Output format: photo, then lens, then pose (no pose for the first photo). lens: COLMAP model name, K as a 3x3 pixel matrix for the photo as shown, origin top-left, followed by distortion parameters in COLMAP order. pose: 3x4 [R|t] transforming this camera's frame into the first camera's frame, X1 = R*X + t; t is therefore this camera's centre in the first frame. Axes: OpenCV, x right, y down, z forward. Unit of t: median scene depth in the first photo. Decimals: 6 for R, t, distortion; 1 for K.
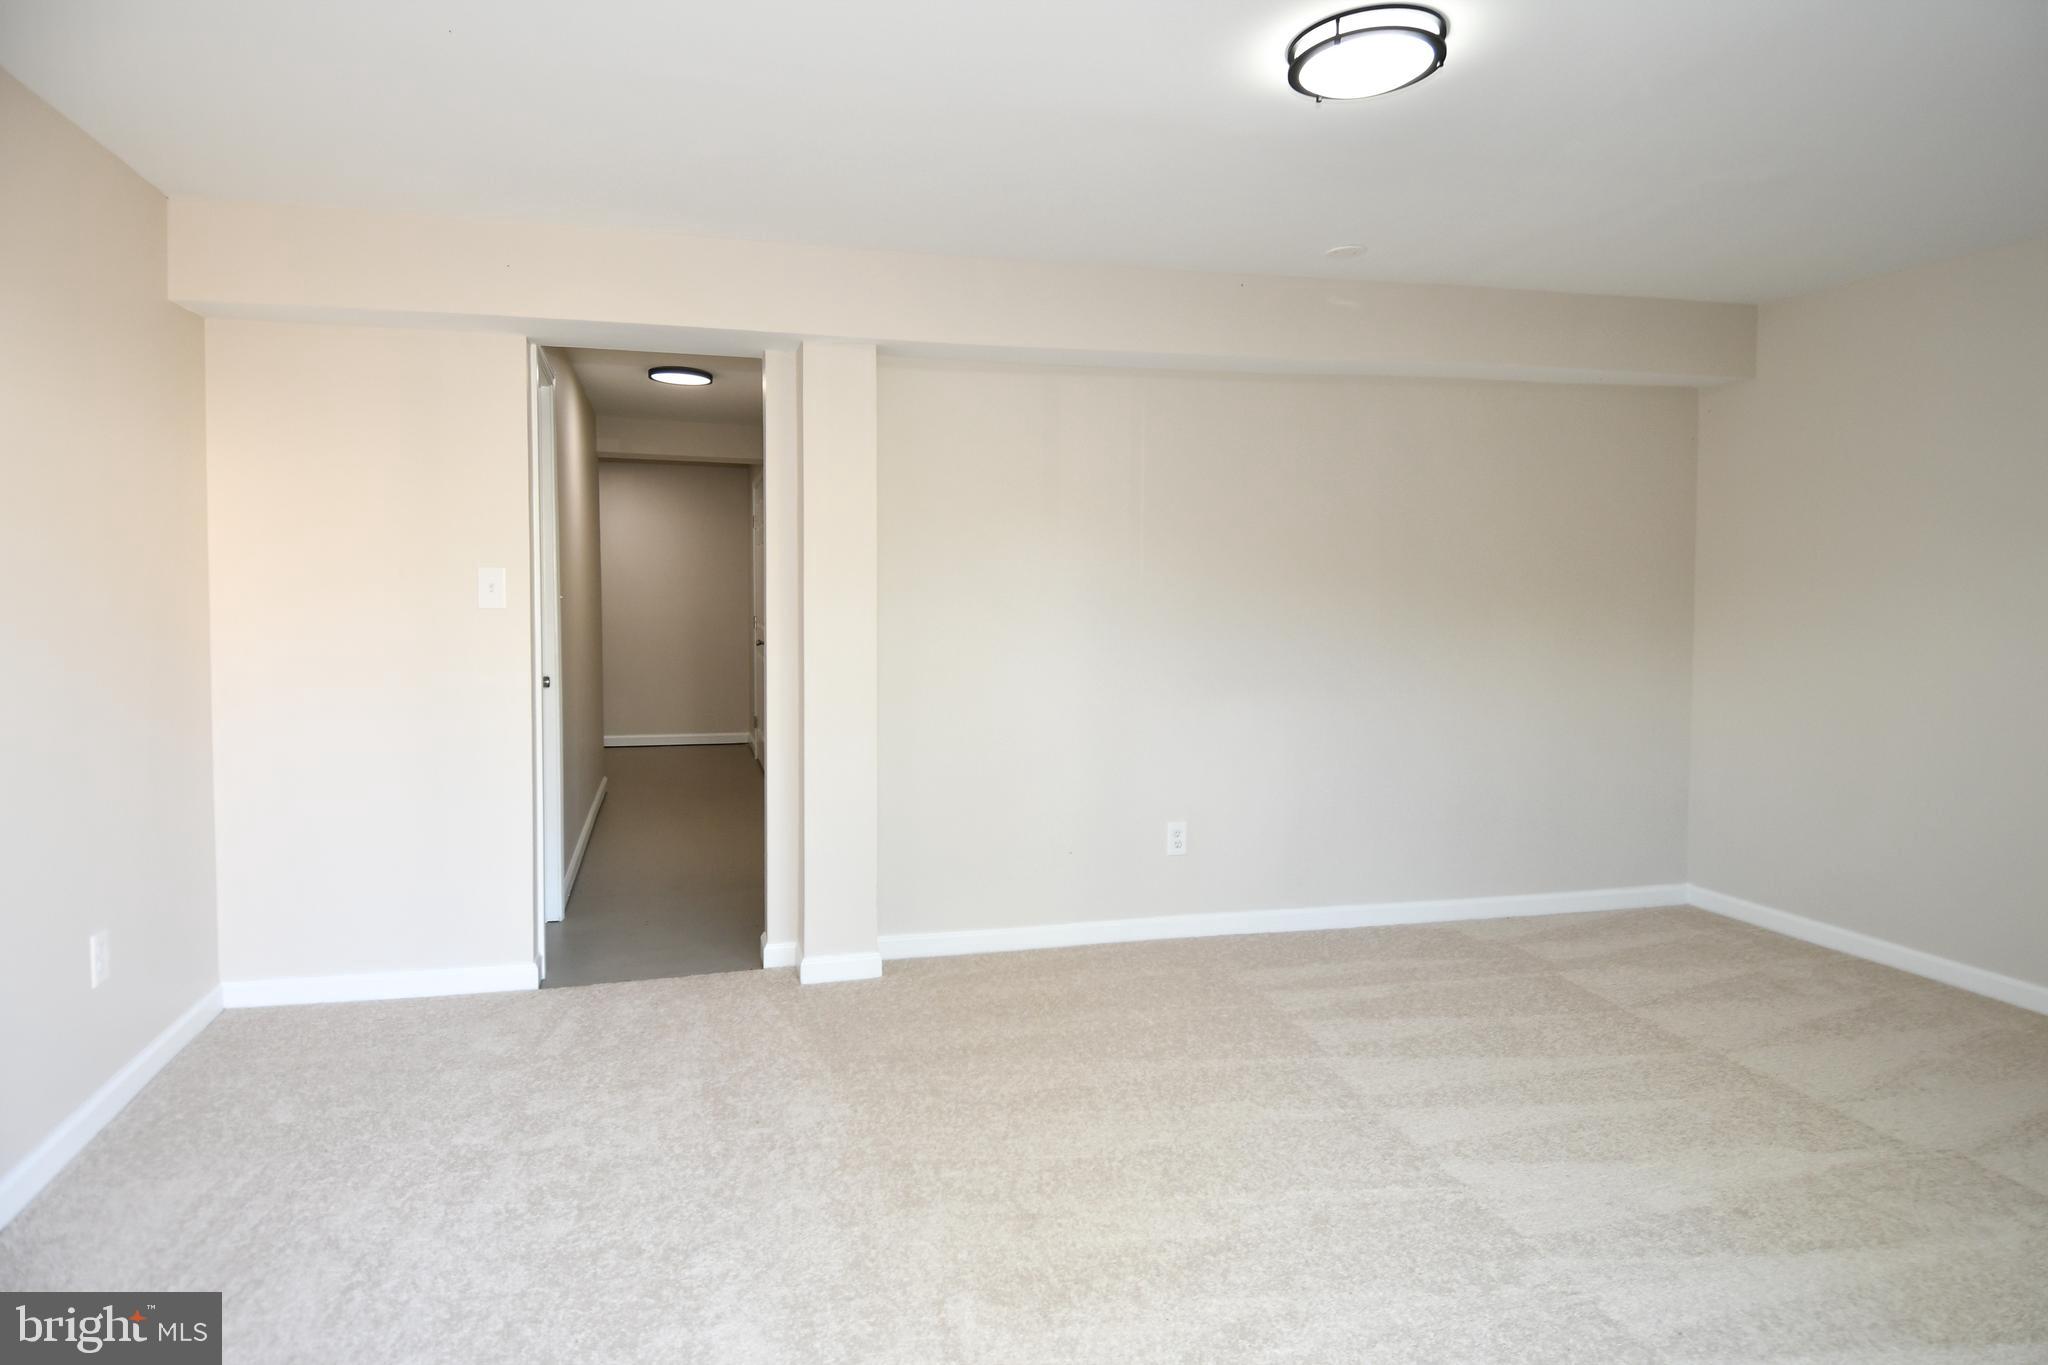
lens RADIAL K [[1100.0, 0, 945.1], [0, 1100.0, 644.9], [0, 0, 1]] dist [0.012540, -0.026636]
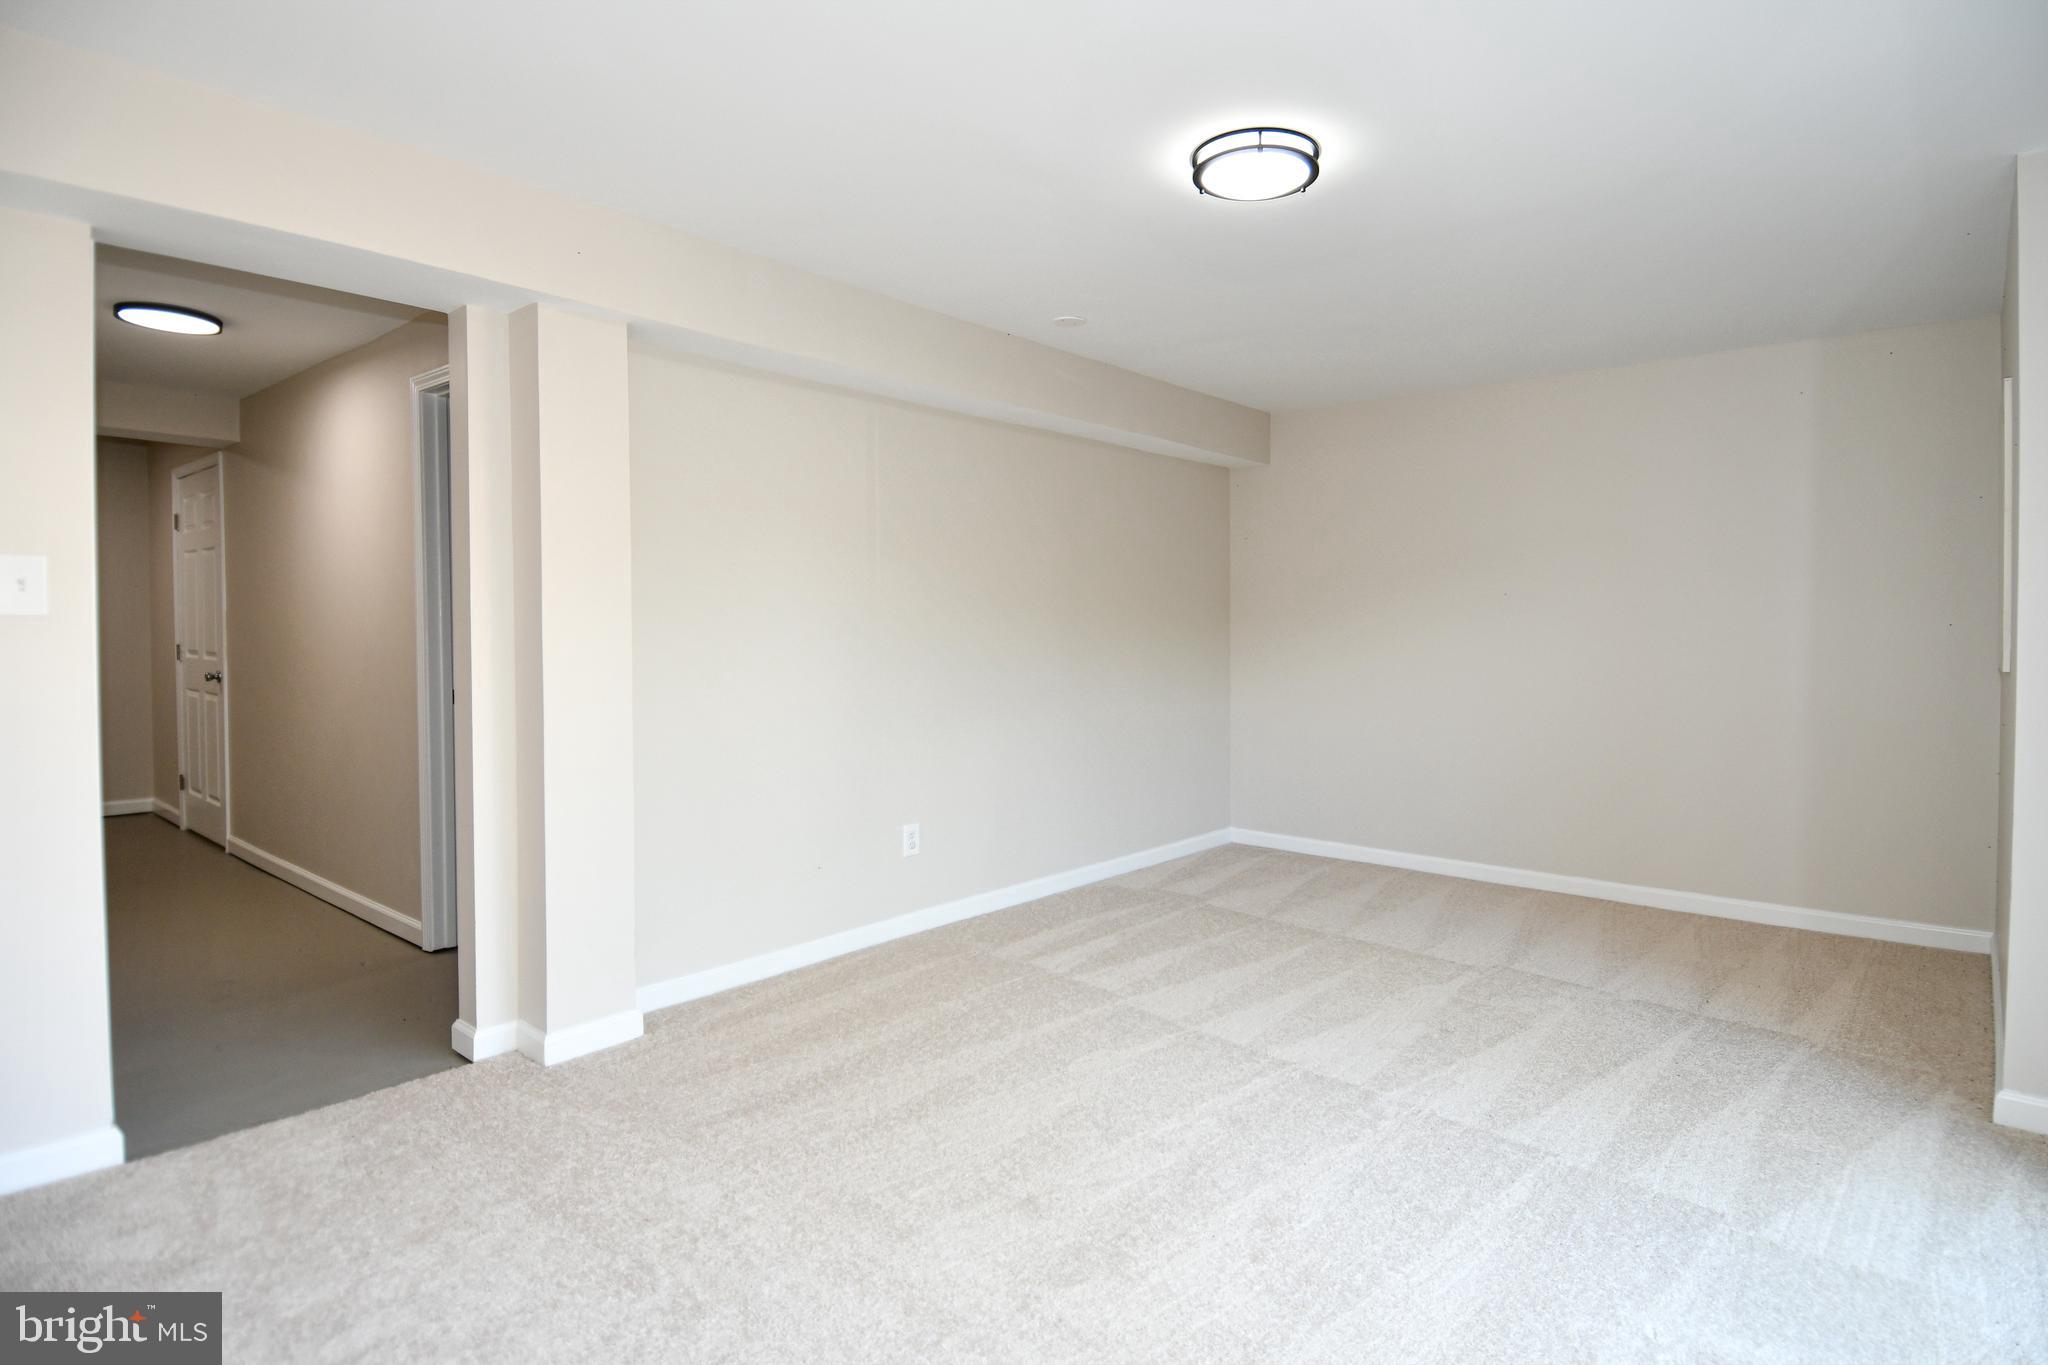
lens RADIAL K [[1008.4, 0, 1116.4], [0, 1008.4, 667.9], [0, 0, 1]] dist [0.023227, -0.037829]
pose [[0.796403, -0.028473, 0.604095, -0.291349], [0.031469, 0.999489, 0.005622, 0.014324], [-0.603947, 0.014532, 0.796892, 0.136534]]
